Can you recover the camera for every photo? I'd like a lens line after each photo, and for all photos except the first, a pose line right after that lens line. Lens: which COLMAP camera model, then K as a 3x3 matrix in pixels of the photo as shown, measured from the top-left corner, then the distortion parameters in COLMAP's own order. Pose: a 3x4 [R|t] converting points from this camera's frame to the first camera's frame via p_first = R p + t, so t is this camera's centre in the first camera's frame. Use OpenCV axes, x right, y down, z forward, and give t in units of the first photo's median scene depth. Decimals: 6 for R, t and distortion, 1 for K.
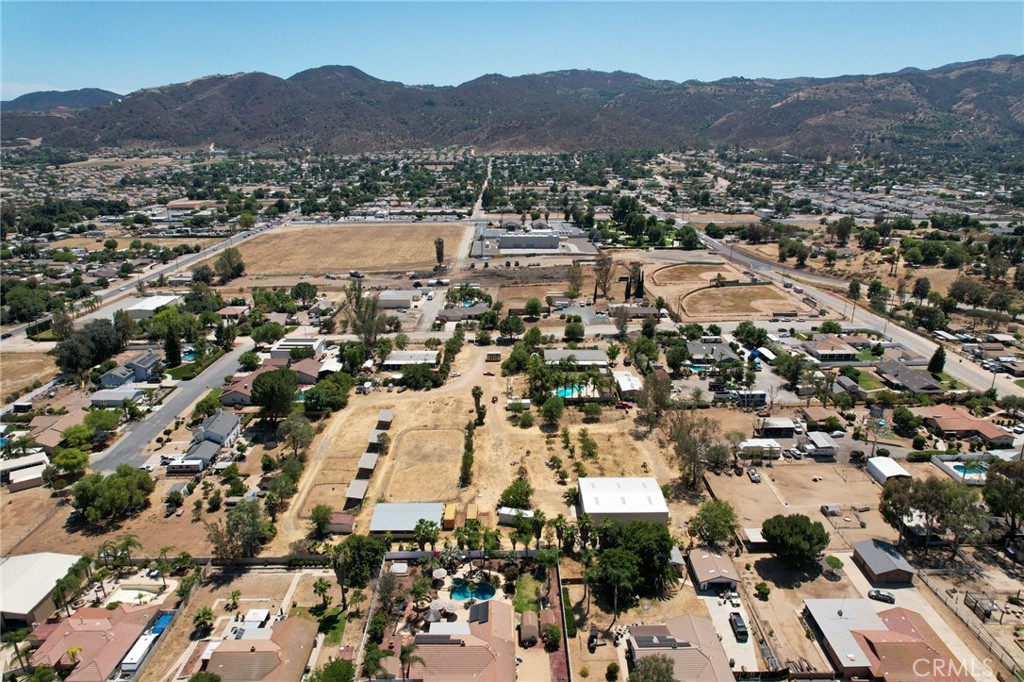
lens RADIAL K [[650.7, 0, 517.0], [0, 650.7, 343.2], [0, 0, 1]] dist [-0.076371, 0.068054]
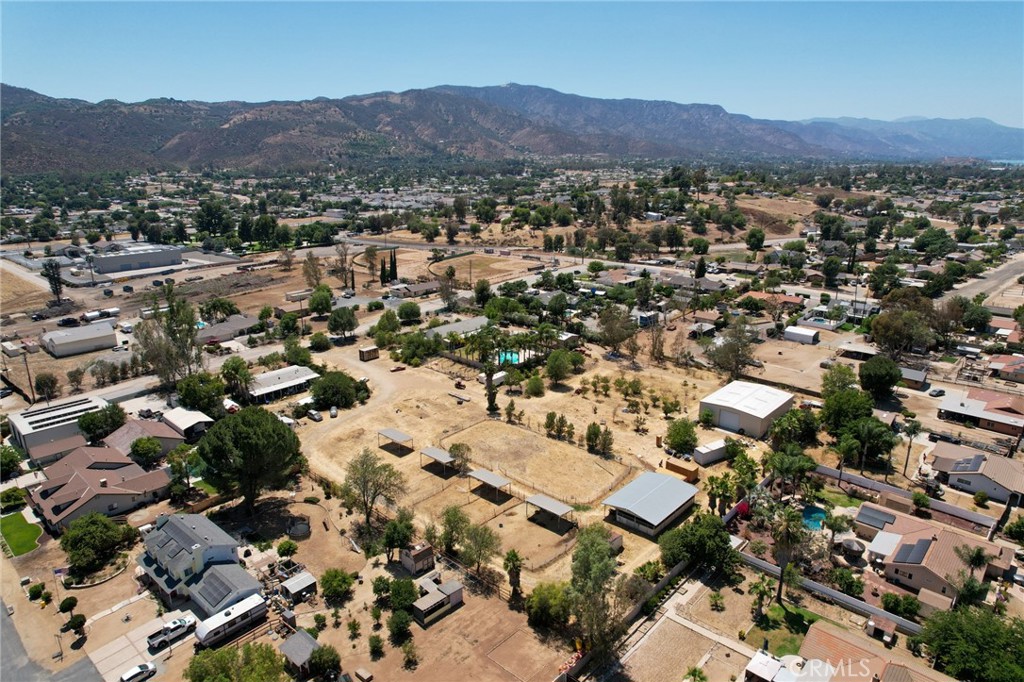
lens RADIAL K [[650.7, 0, 517.0], [0, 650.7, 343.2], [0, 0, 1]] dist [-0.076371, 0.068054]
pose [[0.684056, -0.212424, 0.697813, -0.444467], [0.239870, 0.968960, 0.059824, 0.003912], [-0.688861, 0.126462, 0.713777, 0.307957]]
